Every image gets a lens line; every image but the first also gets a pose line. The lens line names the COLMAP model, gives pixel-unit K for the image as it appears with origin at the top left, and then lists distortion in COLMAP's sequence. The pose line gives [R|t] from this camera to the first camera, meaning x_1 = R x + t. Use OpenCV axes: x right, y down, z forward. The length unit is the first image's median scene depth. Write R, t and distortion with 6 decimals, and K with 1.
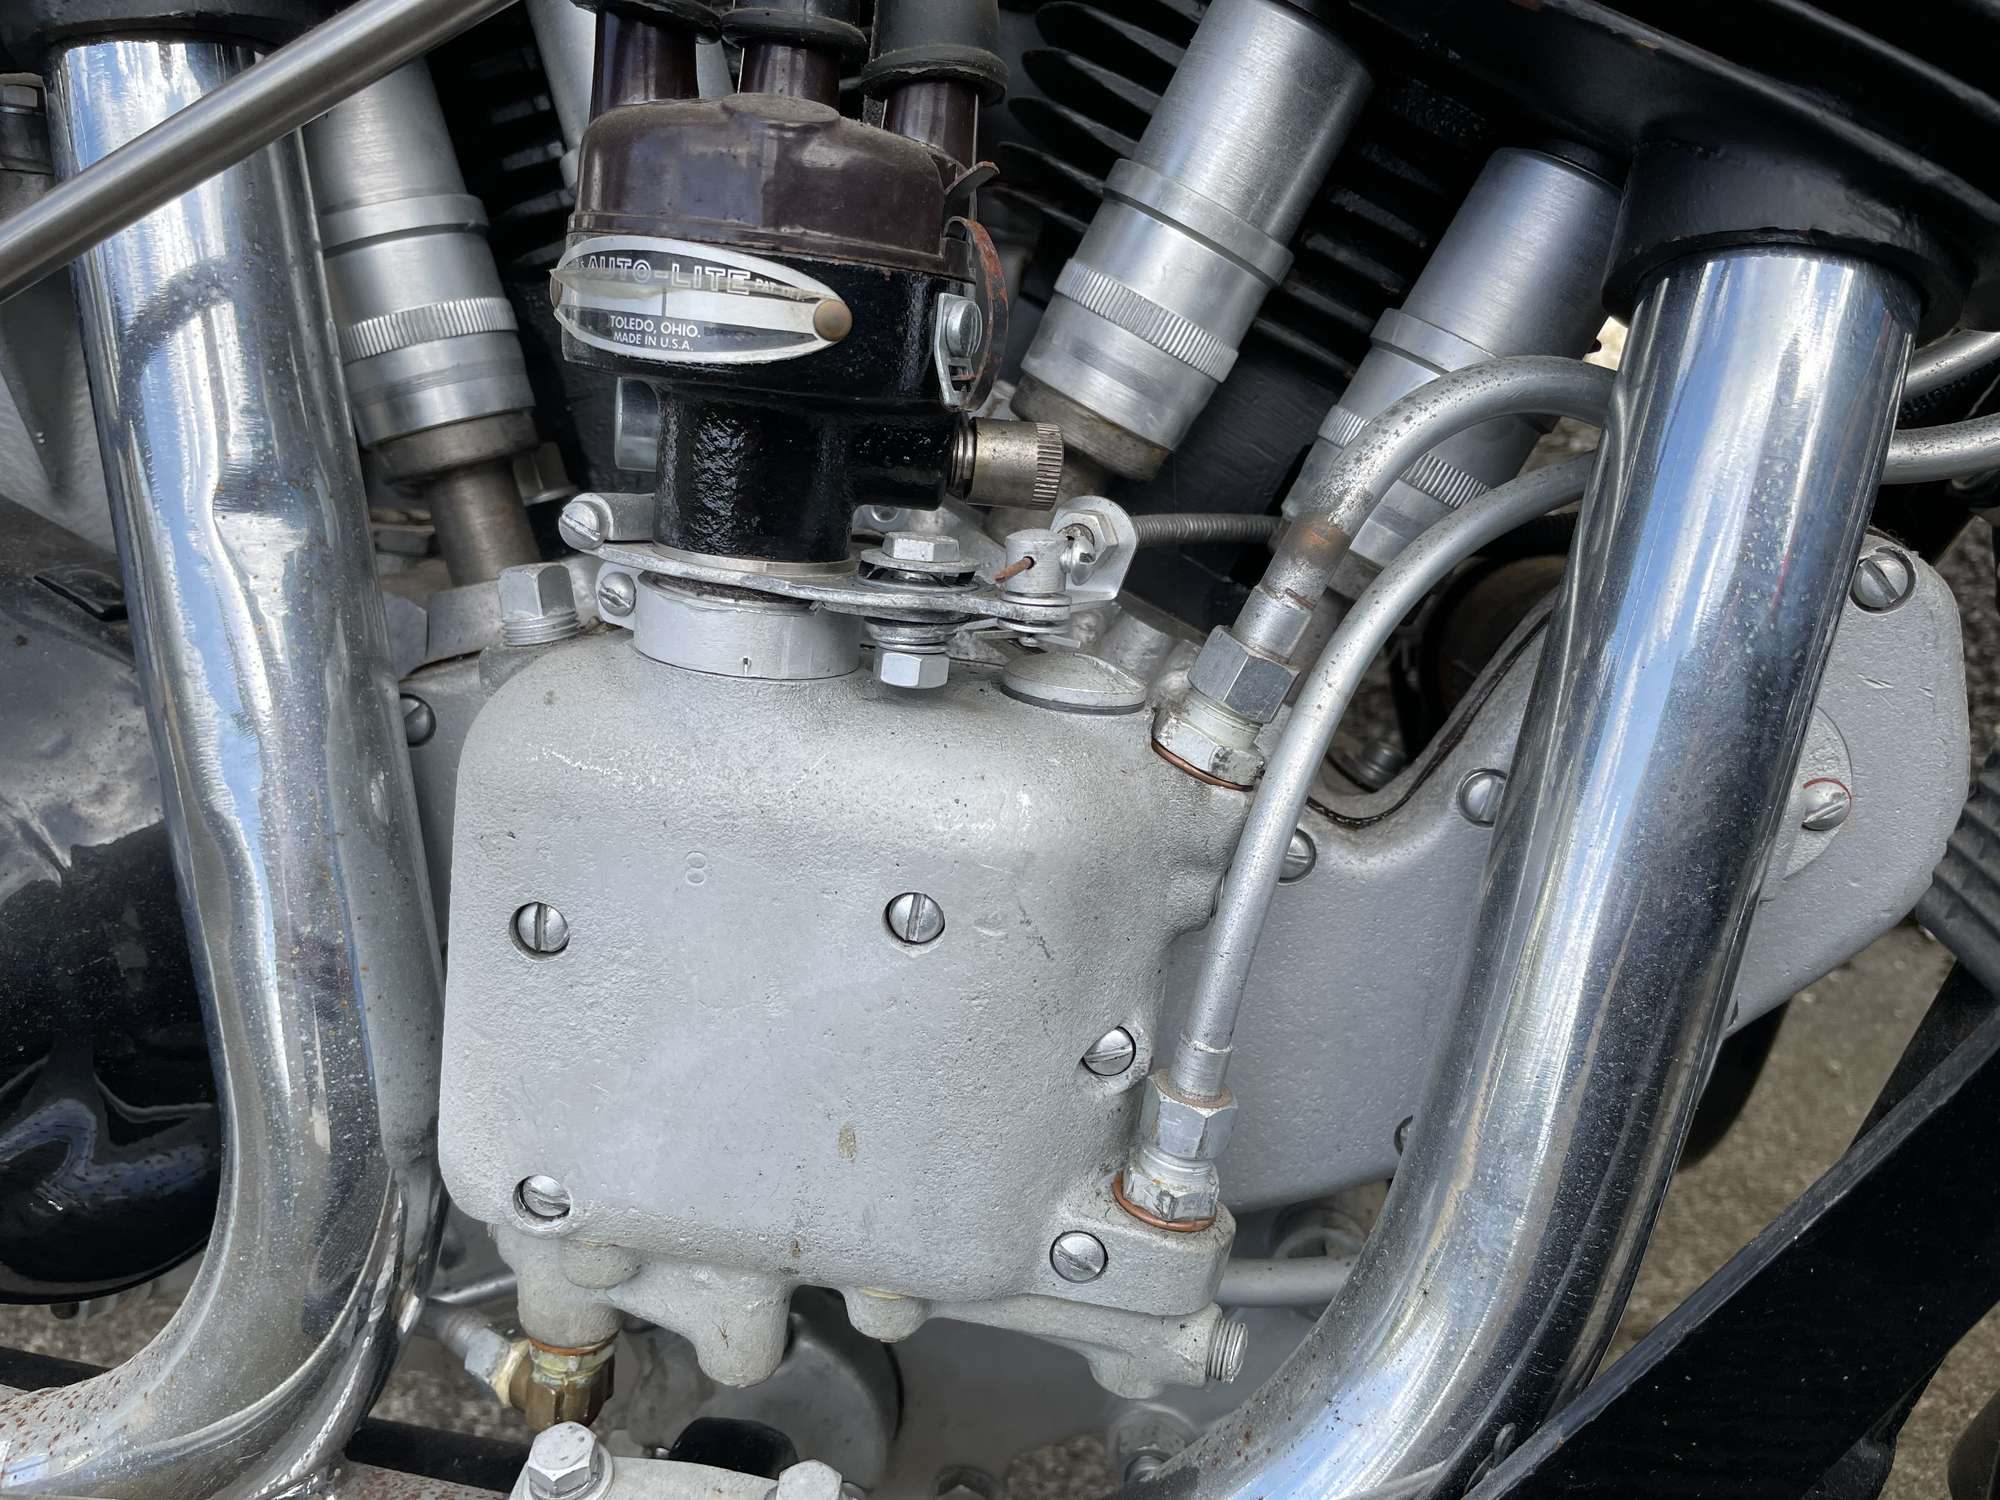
lens RADIAL K [[1611.4, 0, 978.6], [0, 1611.4, 761.7], [0, 0, 1]] dist [0.036392, -0.053029]
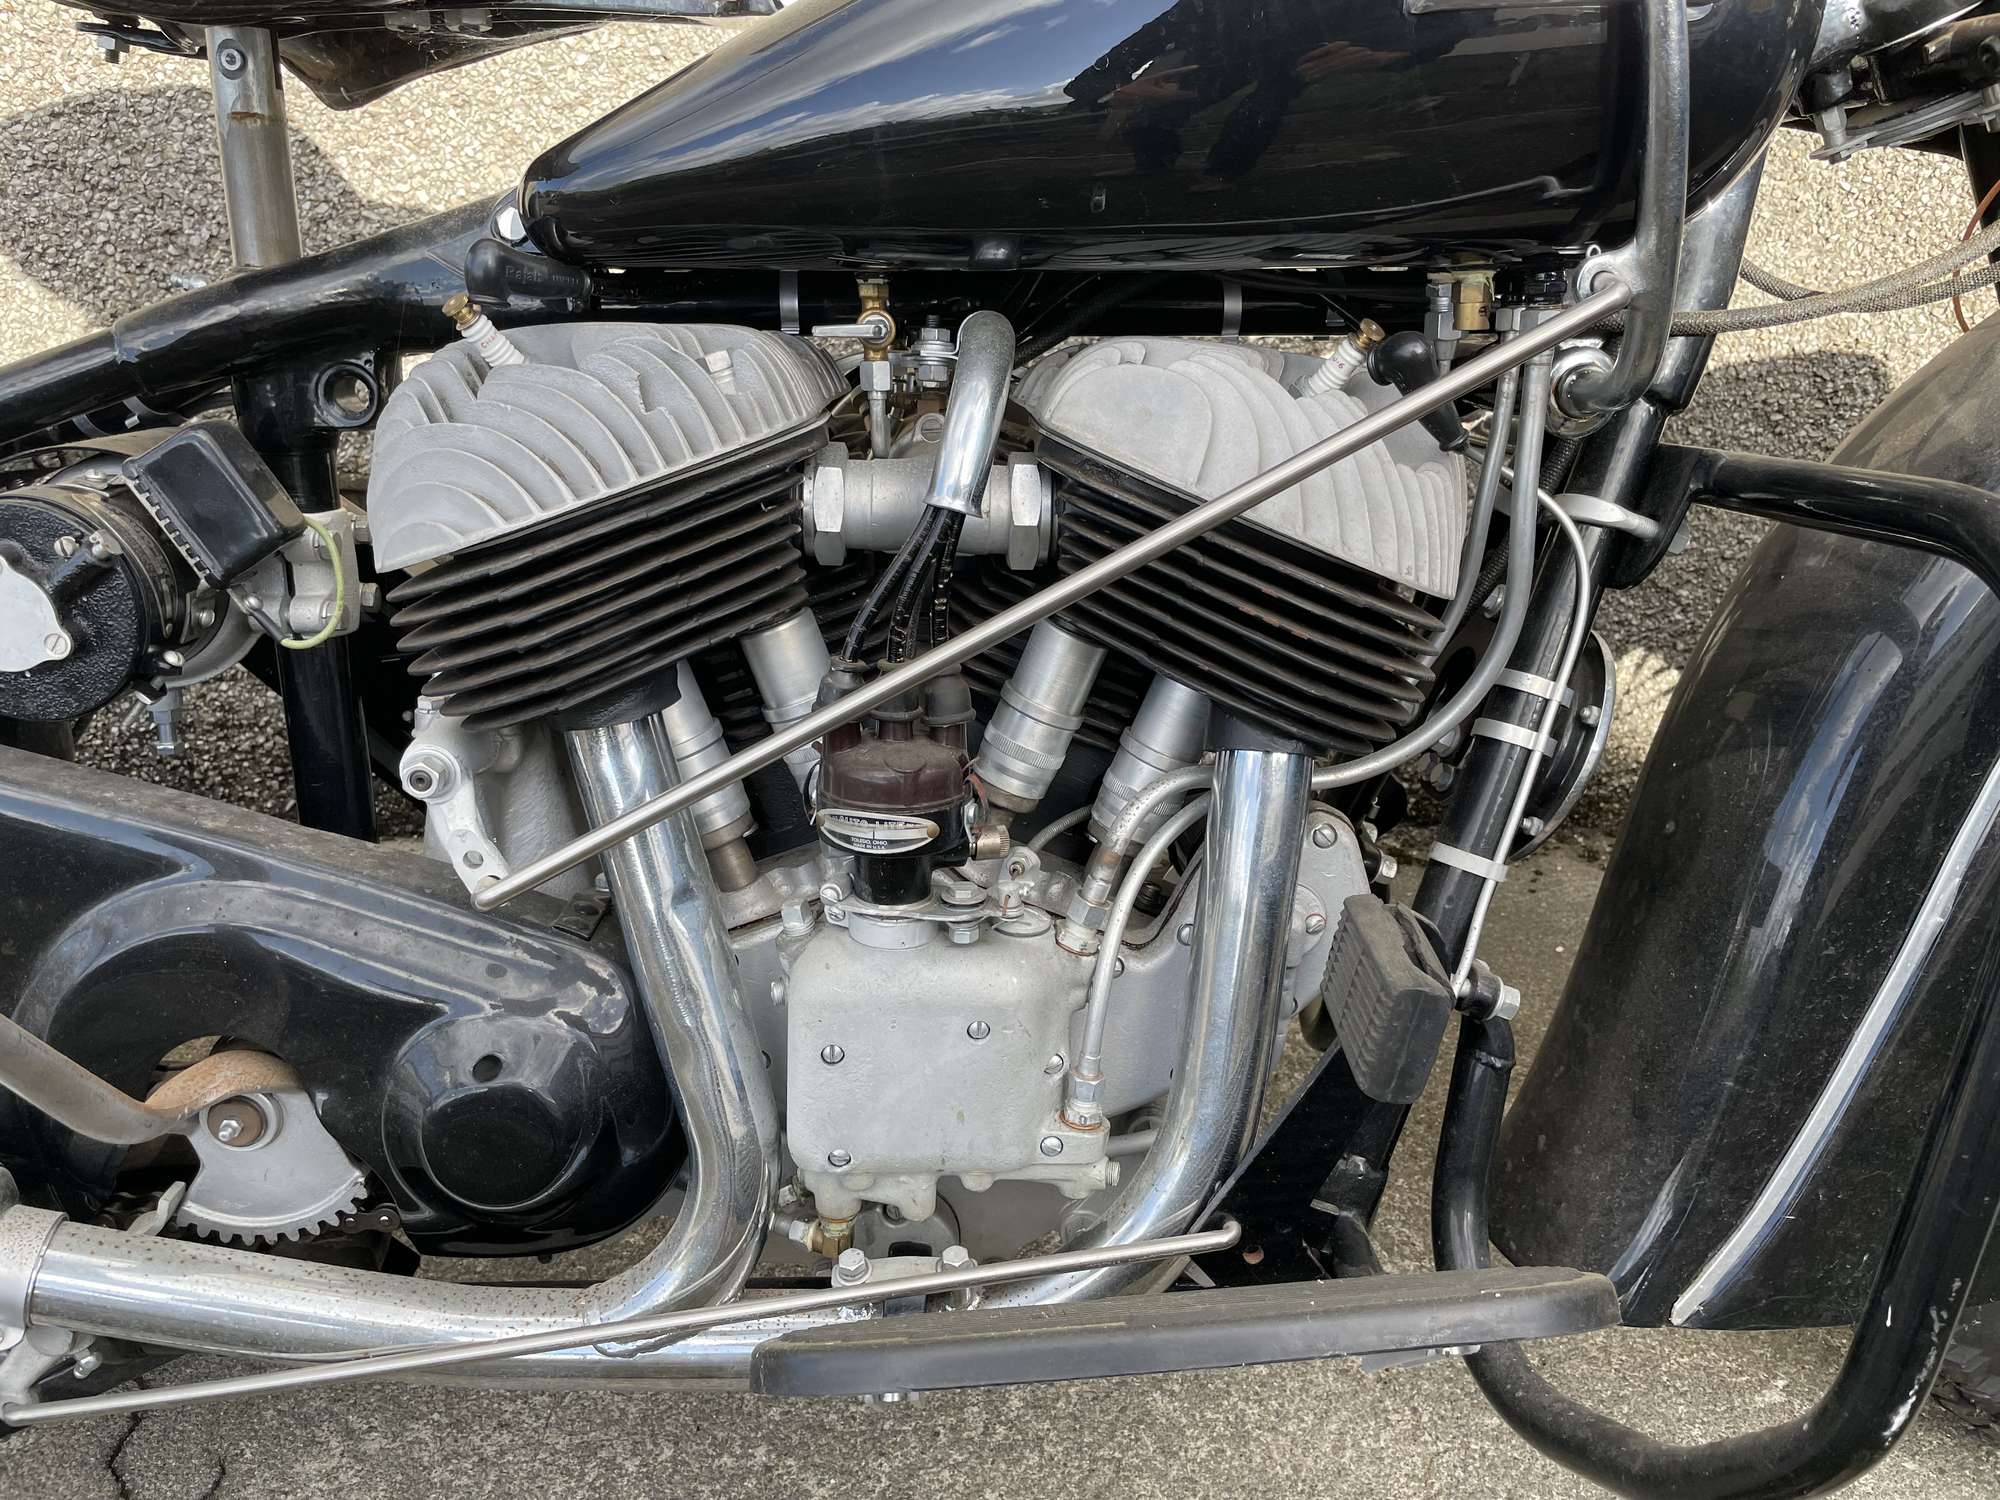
lens RADIAL K [[1611.4, 0, 1000.6], [0, 1611.4, 734.5], [0, 0, 1]] dist [0.036392, -0.053029]
pose [[0.982474, -0.128580, 0.134953, -0.278558], [0.123250, 0.991254, 0.047171, -0.467735], [-0.139838, -0.029711, 0.989728, -1.490038]]
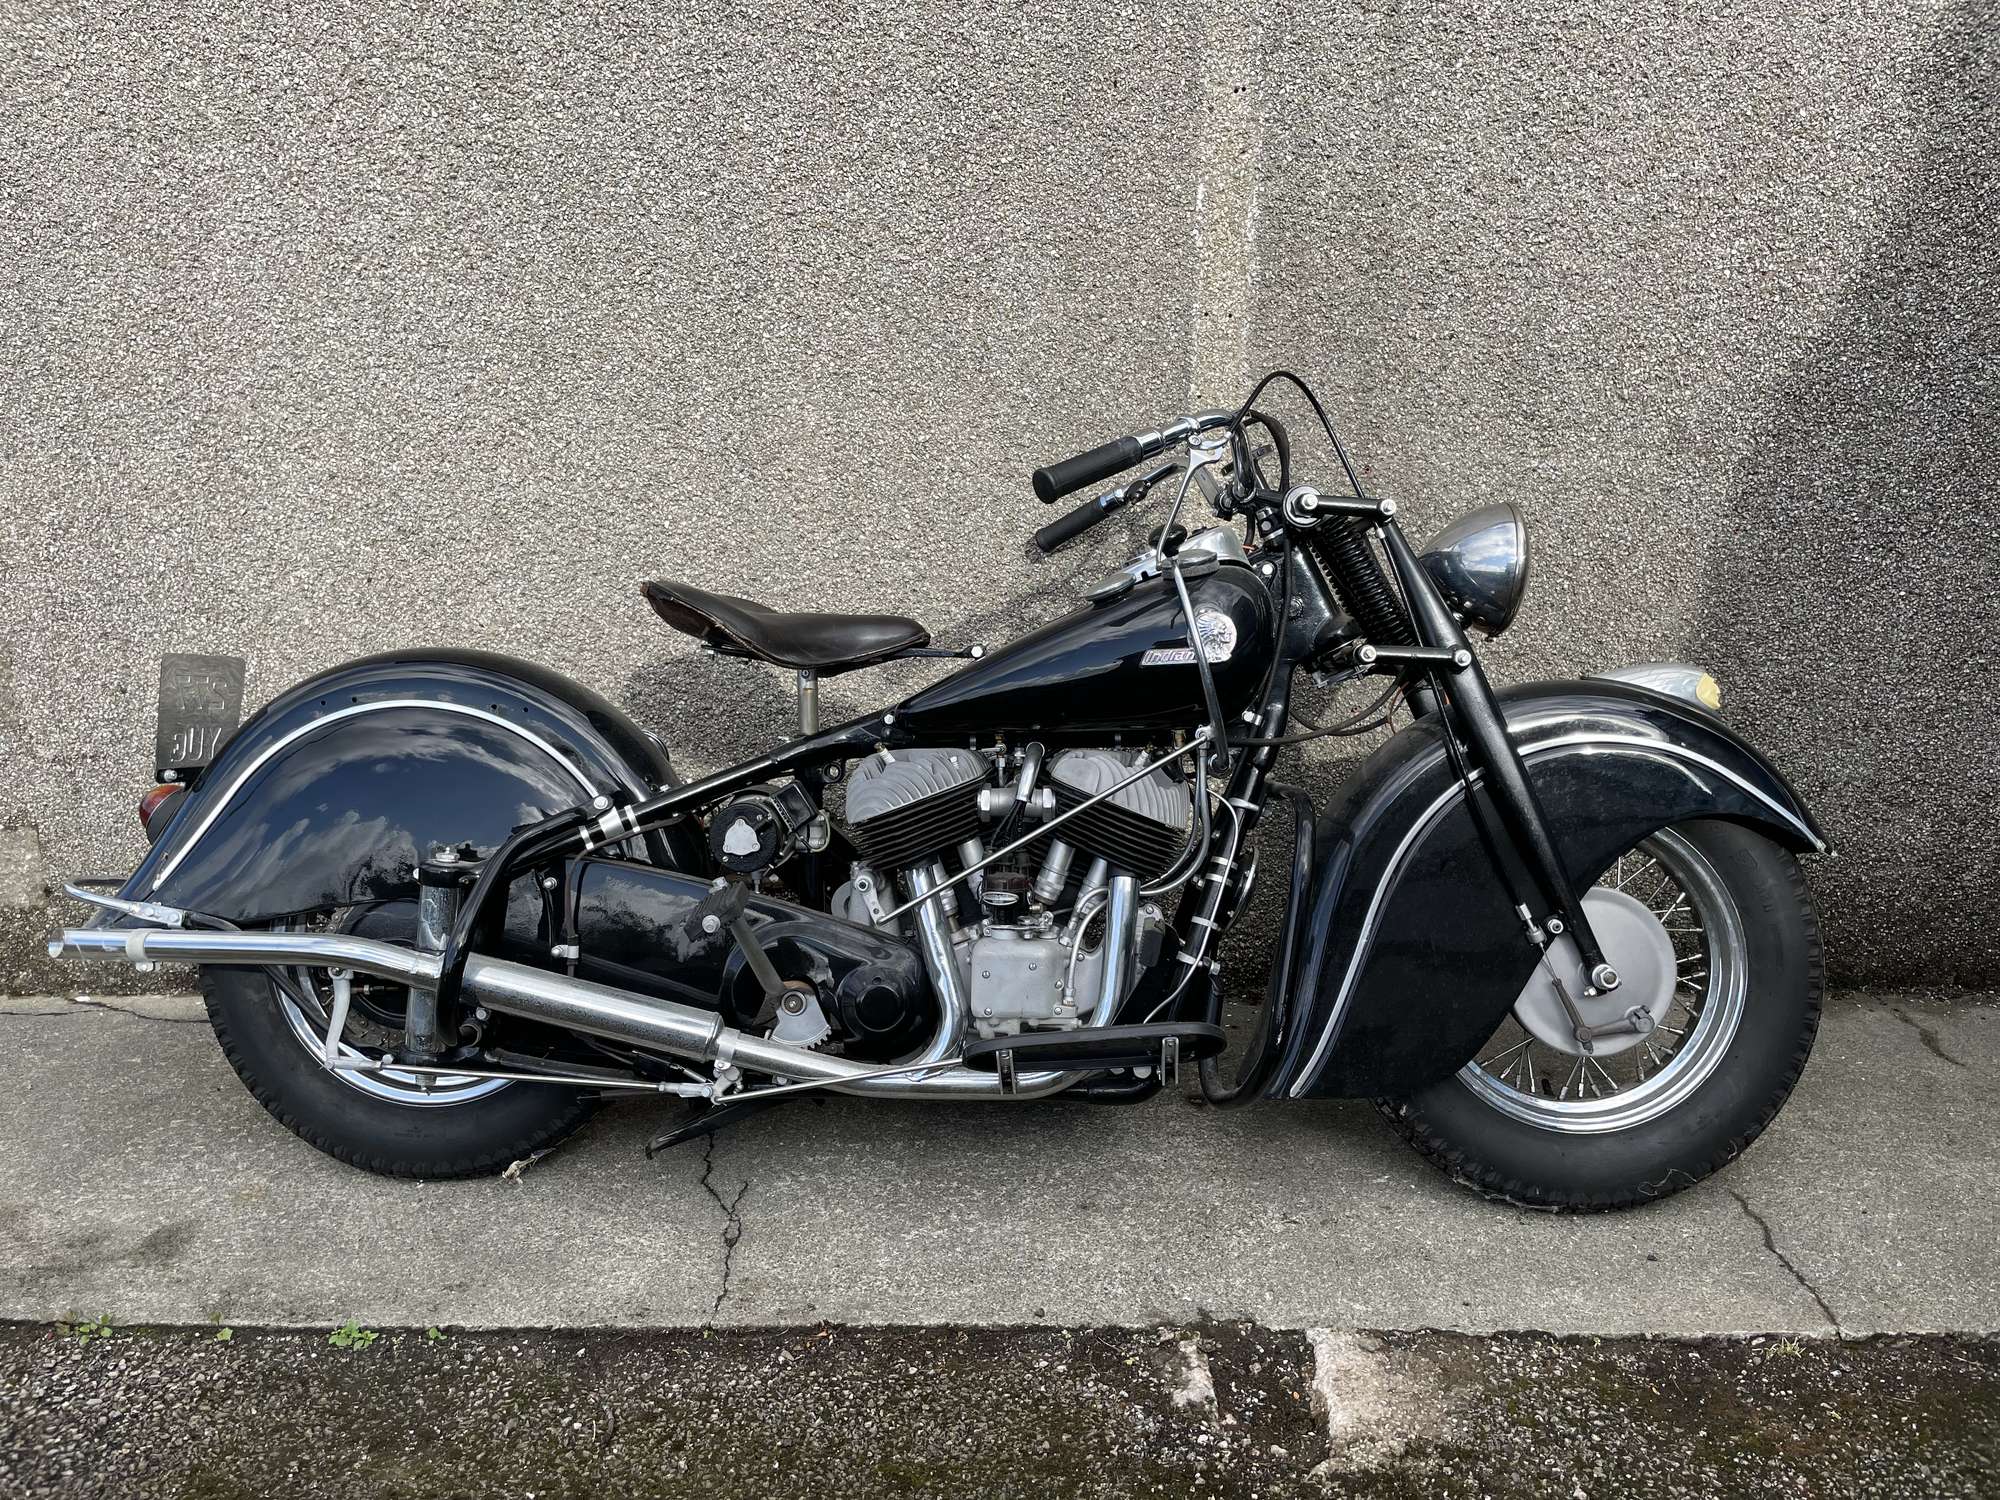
lens RADIAL K [[1611.4, 0, 1005.2], [0, 1611.4, 748.1], [0, 0, 1]] dist [0.036392, -0.053029]
pose [[0.990395, -0.112424, 0.080495, -0.667093], [0.125704, 0.974573, -0.185490, 0.483903], [-0.057594, 0.193827, 0.979344, -6.773727]]
